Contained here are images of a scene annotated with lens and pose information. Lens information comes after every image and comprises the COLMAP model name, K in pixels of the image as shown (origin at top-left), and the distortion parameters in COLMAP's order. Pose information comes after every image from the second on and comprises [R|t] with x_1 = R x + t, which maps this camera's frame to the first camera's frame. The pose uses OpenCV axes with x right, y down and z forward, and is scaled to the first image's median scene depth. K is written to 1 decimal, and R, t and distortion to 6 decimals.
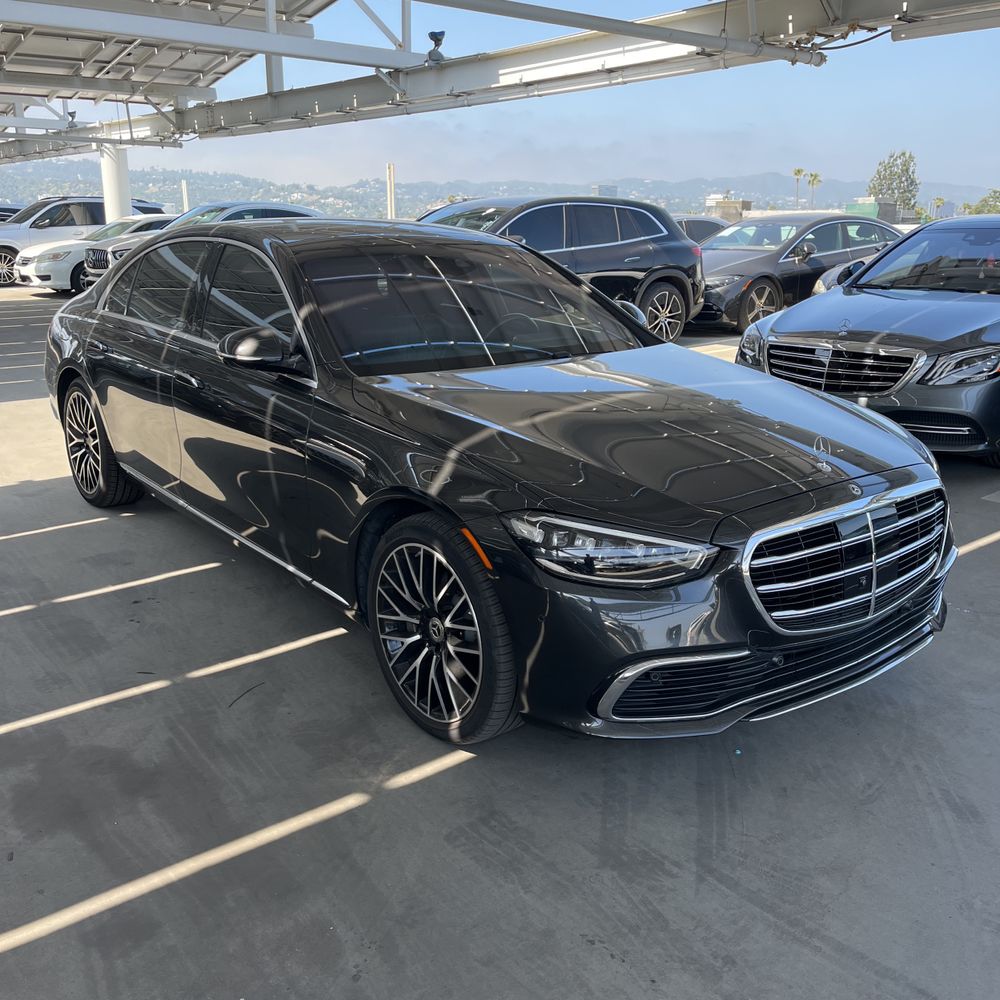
lens RADIAL K [[1026.2, 0, 500.0], [0, 1026.2, 500.0], [0, 0, 1]] dist [0.032575, -0.003434]
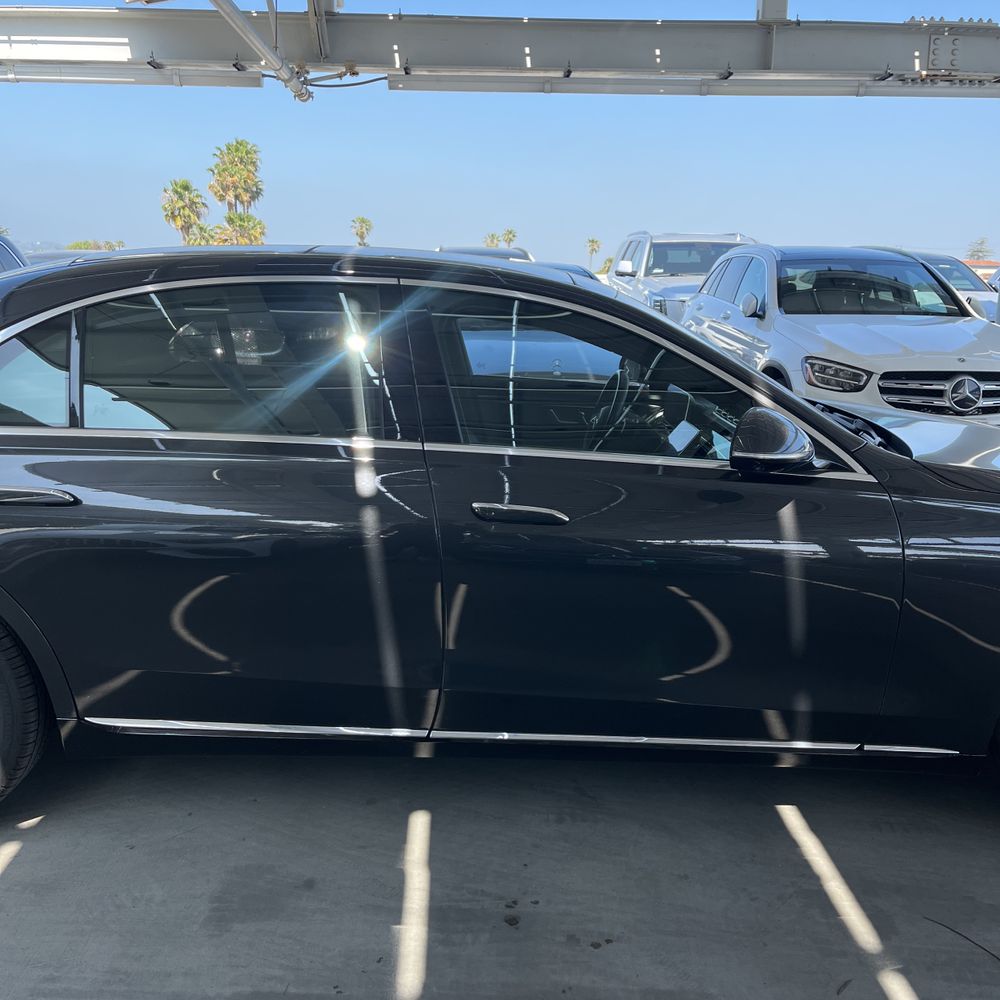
lens RADIAL K [[1015.0, 0, 499.3], [0, 1015.0, 493.7], [0, 0, 1]] dist [0.050042, -0.046082]
pose [[0.599595, -0.163410, 0.783443, -0.680370], [0.195027, 0.979255, 0.054992, -0.144812], [-0.776177, 0.119819, 0.619026, 0.568204]]
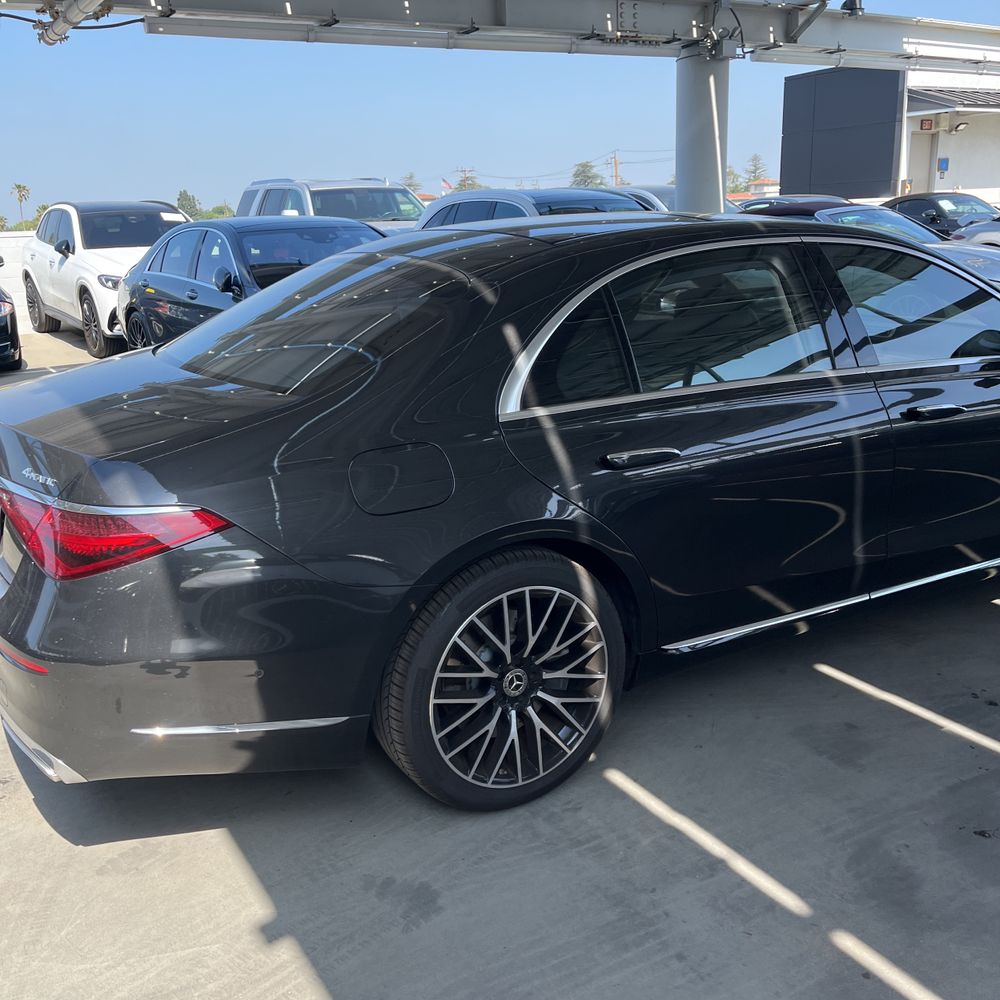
lens RADIAL K [[1035.4, 0, 474.5], [0, 1035.4, 520.0], [0, 0, 1]] dist [0.022460, -0.009823]
pose [[0.135848, -0.291436, 0.946895, -0.992442], [0.291339, 0.925248, 0.242975, -0.297692], [-0.946925, 0.242860, 0.210600, 1.049131]]
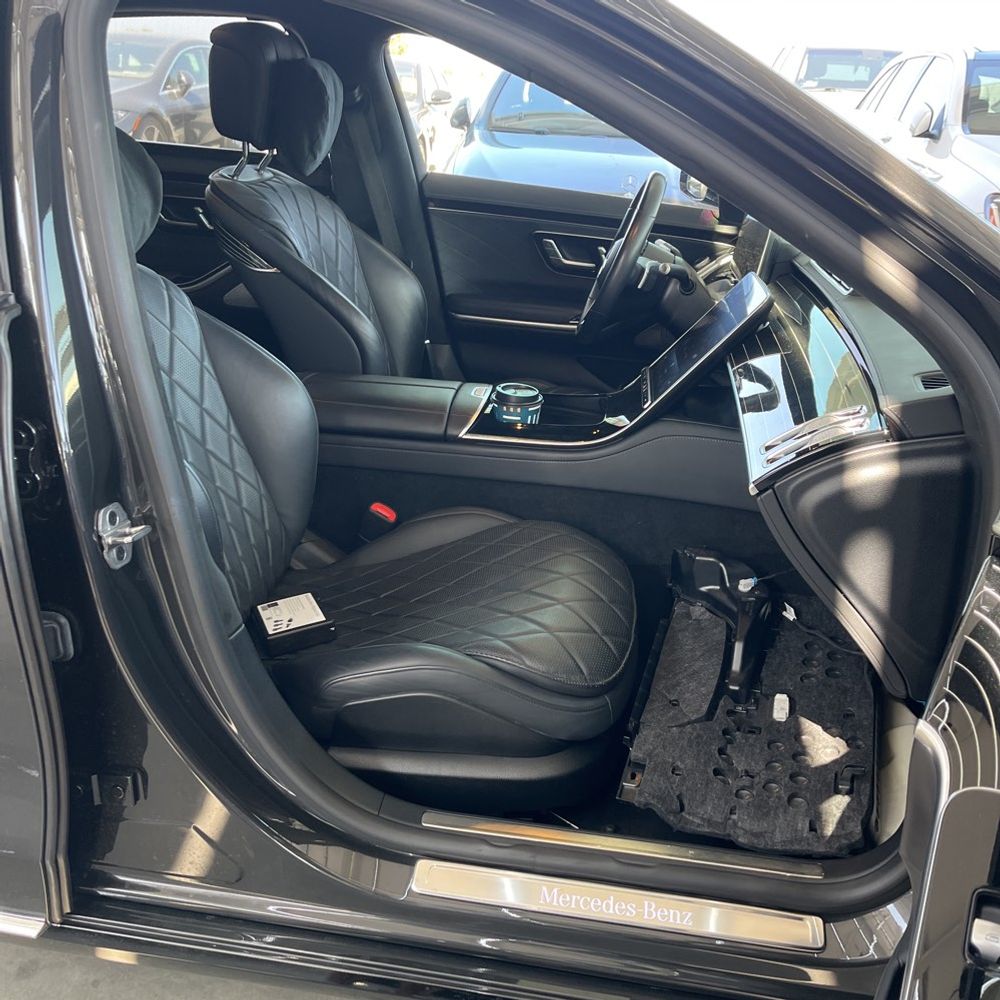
lens RADIAL K [[1015.0, 0, 499.3], [0, 1015.0, 493.7], [0, 0, 1]] dist [0.050042, -0.046082]
pose [[0.704282, -0.219269, 0.675209, -0.363410], [0.125819, 0.974602, 0.185257, -0.131541], [-0.698682, -0.045519, 0.713983, 0.699925]]
